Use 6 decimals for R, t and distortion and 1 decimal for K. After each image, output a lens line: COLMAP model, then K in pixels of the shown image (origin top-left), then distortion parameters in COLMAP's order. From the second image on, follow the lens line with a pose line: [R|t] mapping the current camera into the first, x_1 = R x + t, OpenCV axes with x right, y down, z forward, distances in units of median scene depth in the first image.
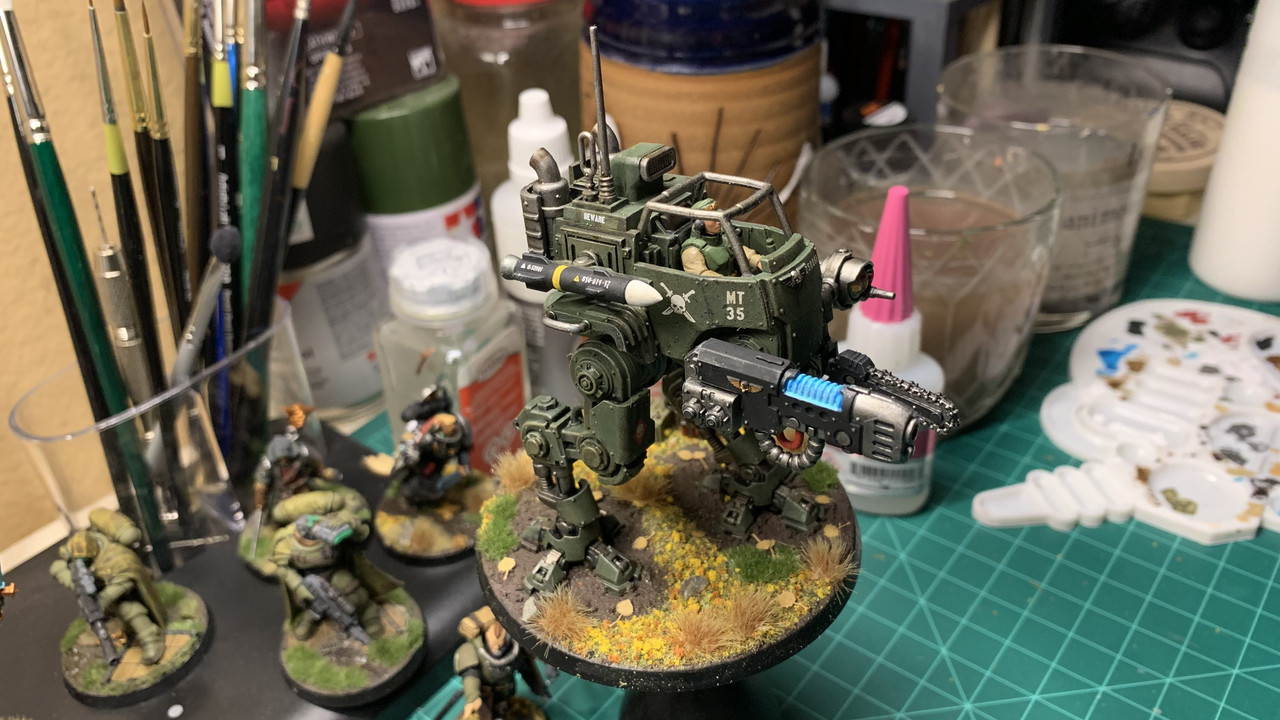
lens RADIAL K [[1029.7, 0, 640.0], [0, 1029.7, 360.0], [0, 0, 1]] dist [-0.019093, -0.006518]
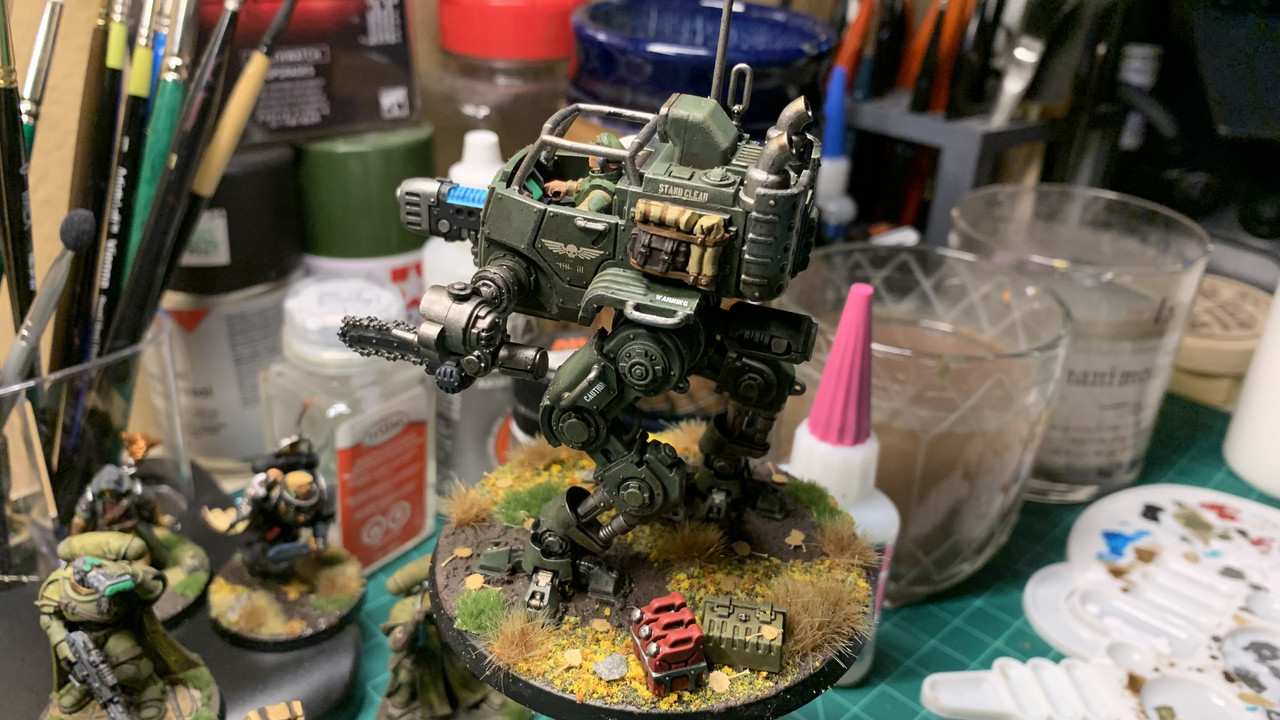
lens RADIAL K [[1043.4, 0, 640.9], [0, 1043.4, 343.4], [0, 0, 1]] dist [-0.026103, -0.003980]
pose [[0.987311, 0.149677, -0.053041, 0.097659], [-0.155850, 0.977389, -0.142906, 0.024093], [0.030452, 0.149359, 0.988314, 0.120438]]
